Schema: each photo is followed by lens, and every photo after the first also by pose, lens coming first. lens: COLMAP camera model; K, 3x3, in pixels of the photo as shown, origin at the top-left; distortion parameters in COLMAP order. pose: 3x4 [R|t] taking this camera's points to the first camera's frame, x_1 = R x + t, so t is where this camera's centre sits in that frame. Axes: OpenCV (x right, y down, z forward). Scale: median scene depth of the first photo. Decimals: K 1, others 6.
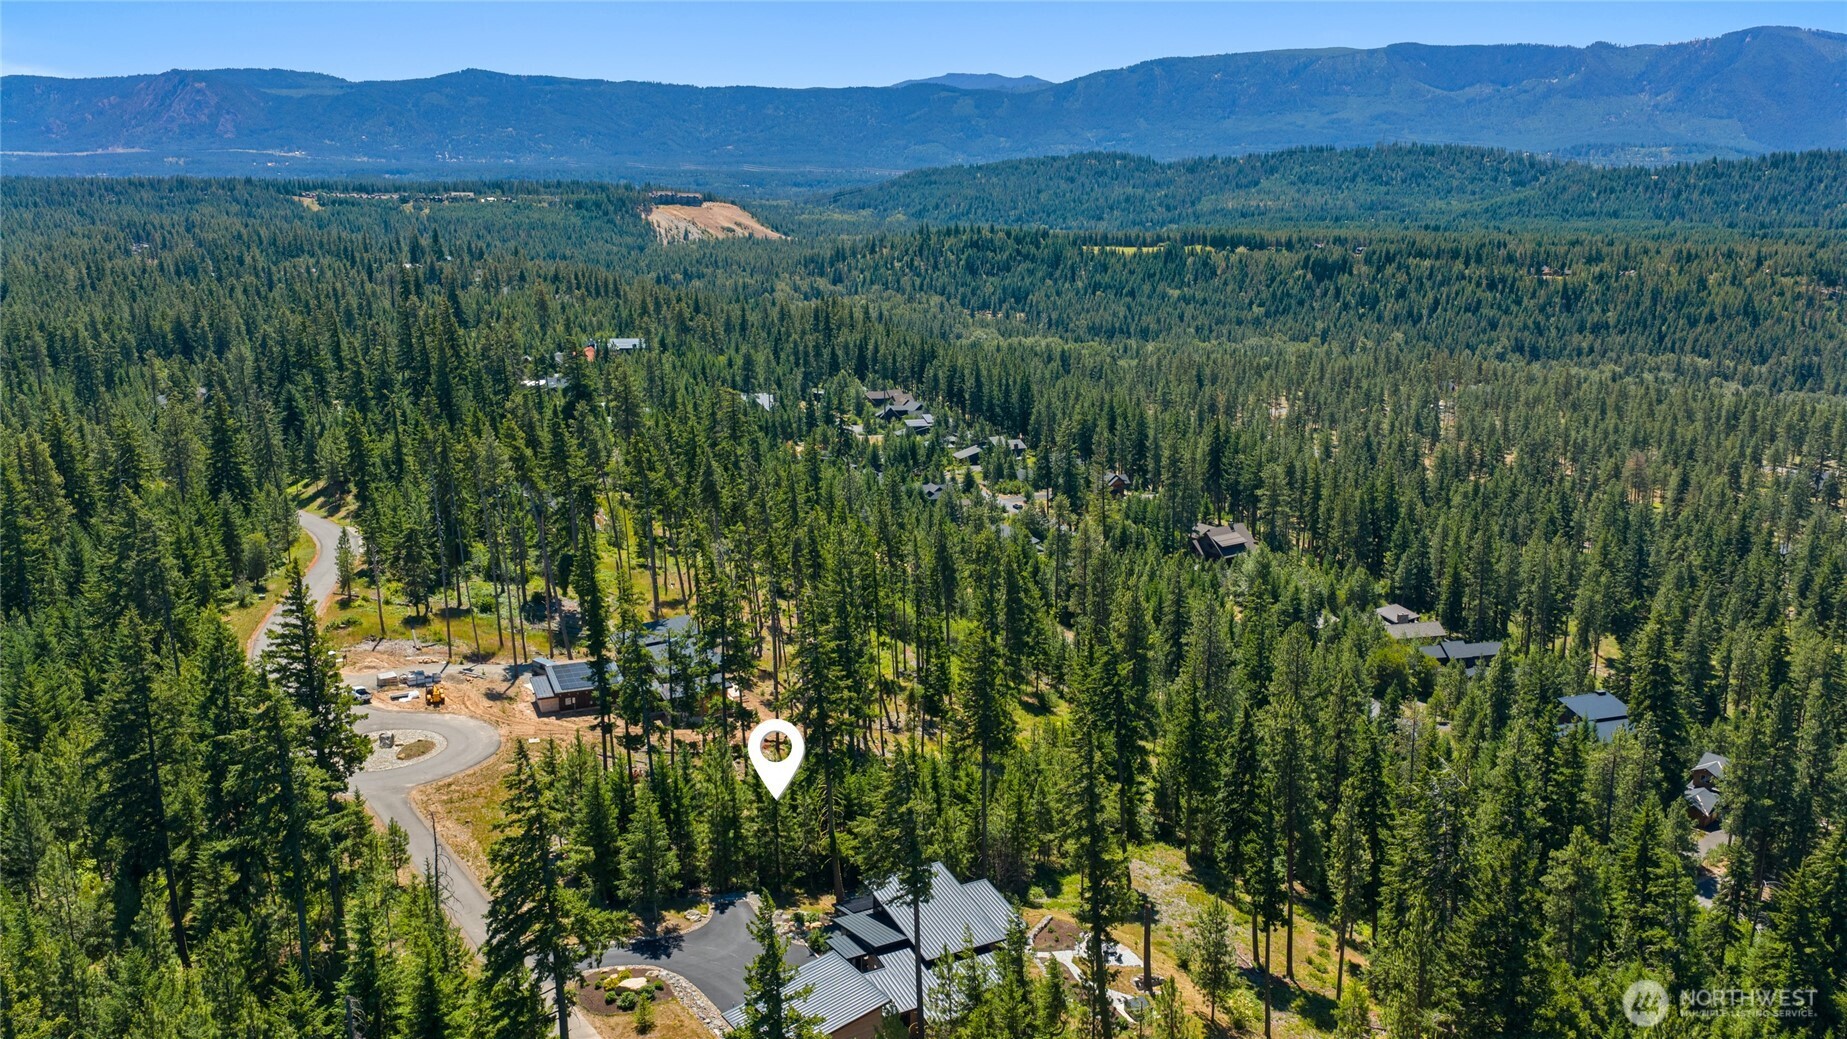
lens RADIAL K [[1496.7, 0, 921.1], [0, 1496.7, 510.3], [0, 0, 1]] dist [0.051513, -0.092852]
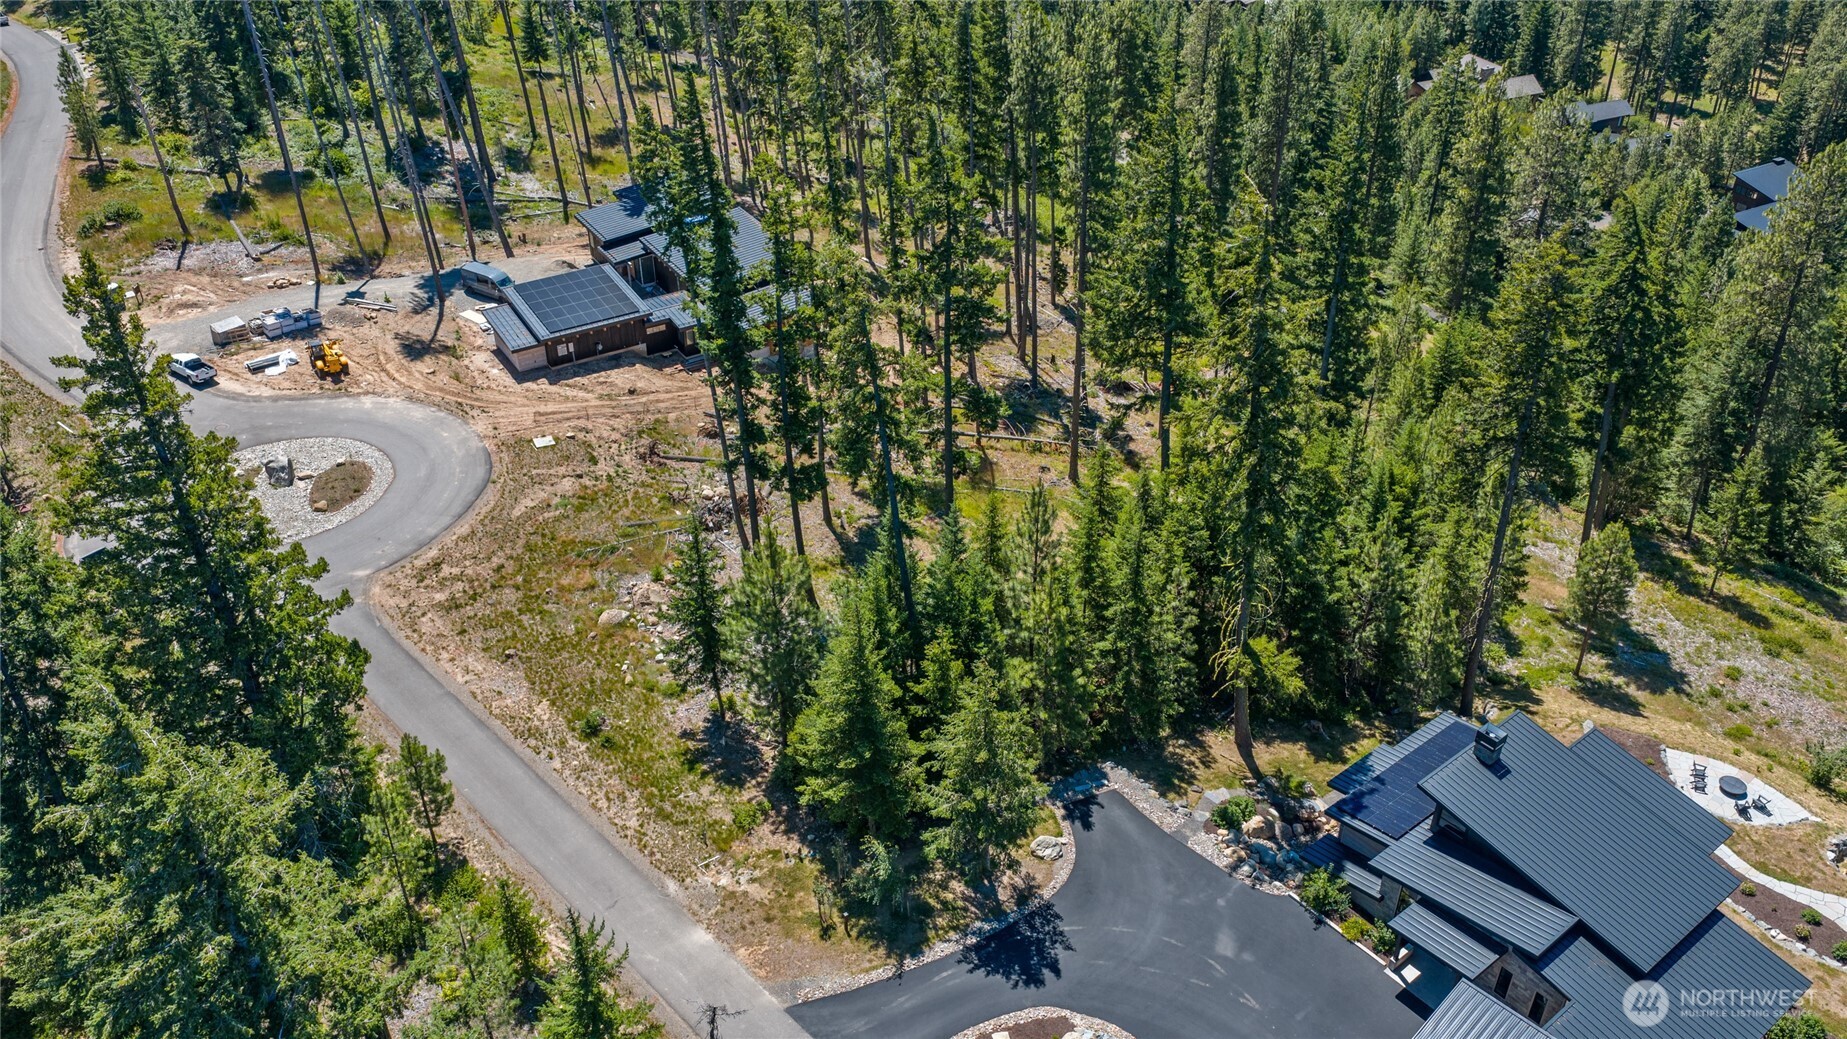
lens RADIAL K [[1496.7, 0, 921.1], [0, 1496.7, 510.3], [0, 0, 1]] dist [0.051513, -0.092852]
pose [[0.986193, -0.100167, 0.131873, -0.171224], [0.047029, 0.932943, 0.356939, -0.018196], [-0.158783, -0.345809, 0.924772, 0.386444]]
